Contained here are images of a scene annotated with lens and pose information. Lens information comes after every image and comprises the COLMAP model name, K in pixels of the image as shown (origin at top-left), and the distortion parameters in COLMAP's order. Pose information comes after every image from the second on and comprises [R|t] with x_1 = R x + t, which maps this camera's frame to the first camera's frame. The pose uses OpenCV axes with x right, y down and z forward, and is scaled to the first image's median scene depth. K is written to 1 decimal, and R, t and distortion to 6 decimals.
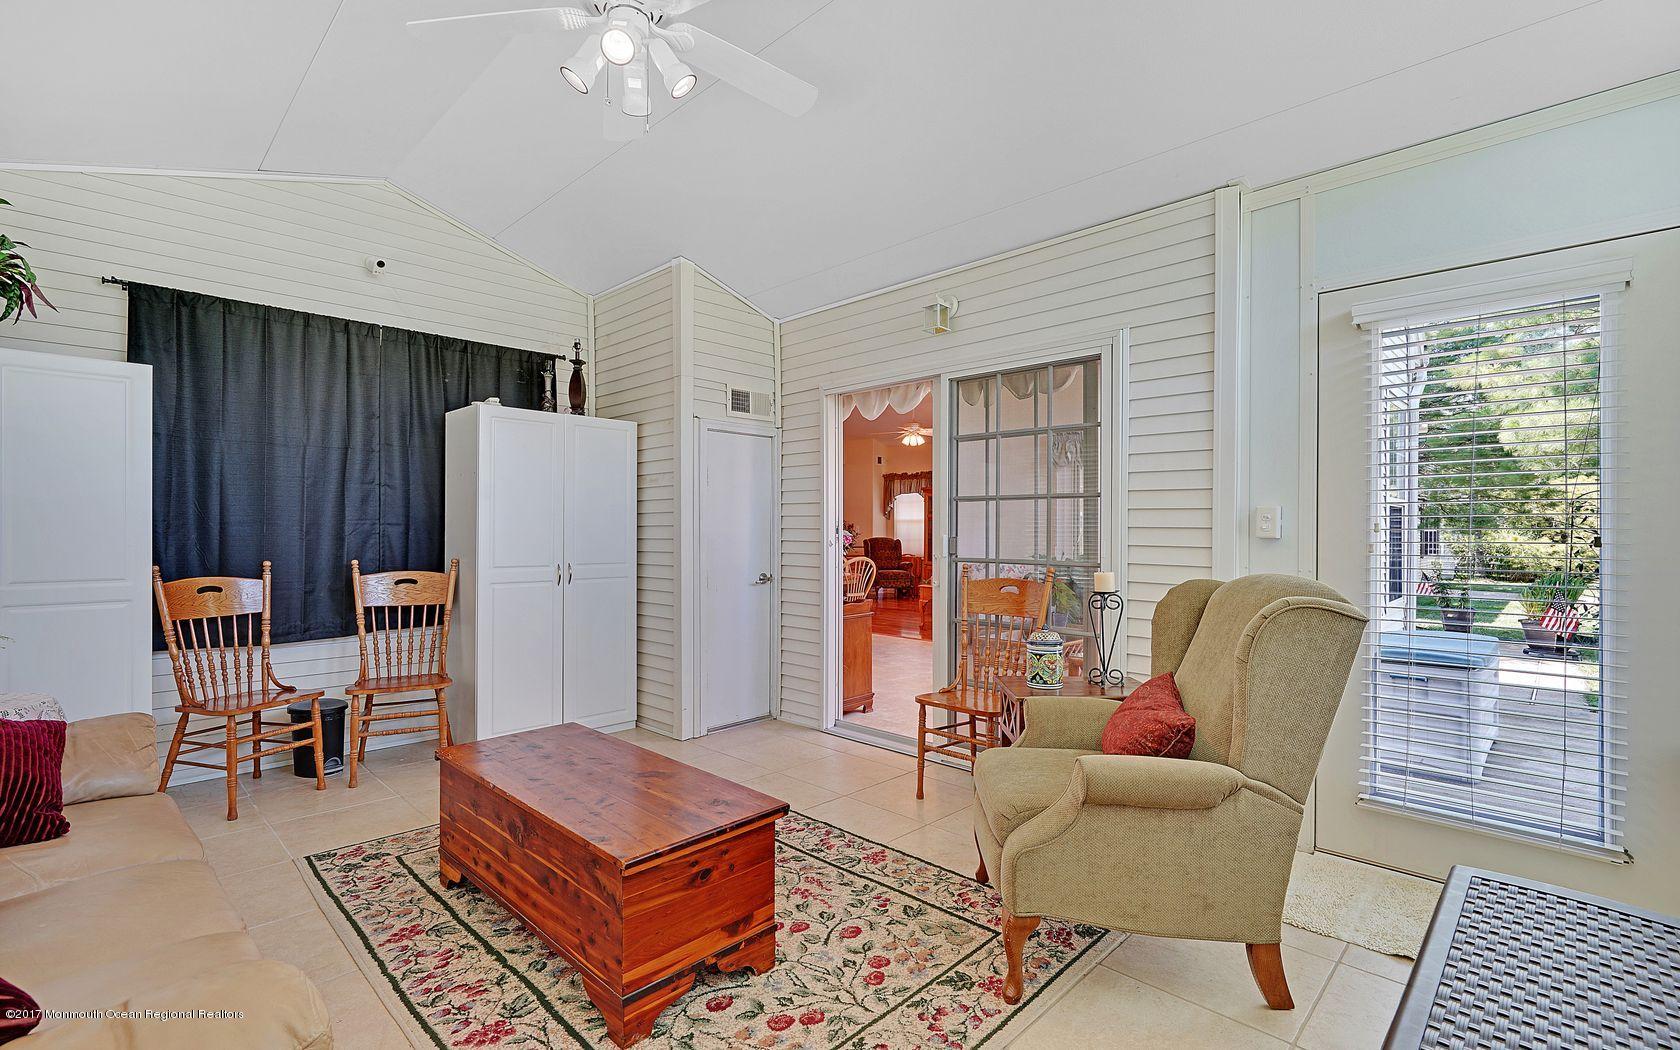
lens RADIAL K [[752.3, 0, 834.8], [0, 752.3, 530.5], [0, 0, 1]] dist [-0.002666, 0.001324]
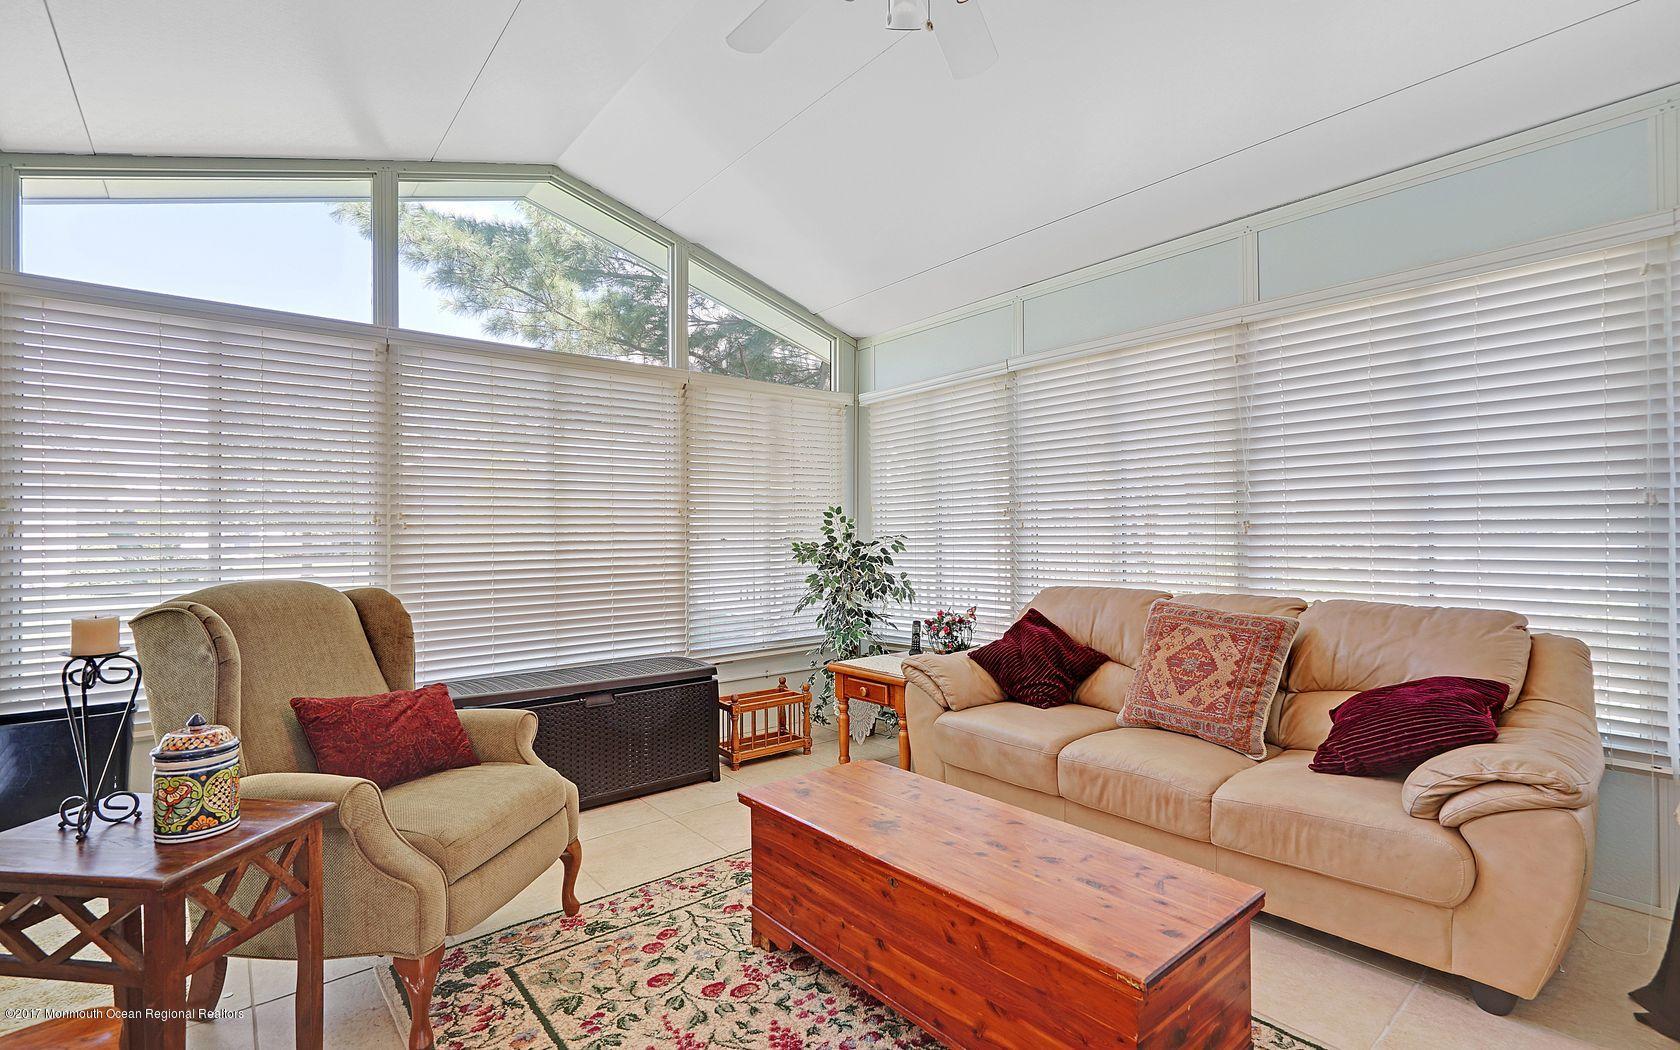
lens RADIAL K [[752.3, 0, 834.8], [0, 752.3, 530.5], [0, 0, 1]] dist [-0.002666, 0.001324]
pose [[-0.994179, 0.010910, 0.107186, -0.296431], [0.010552, 0.999937, -0.003909, 0.000044], [-0.107221, -0.002755, -0.994231, 1.920870]]
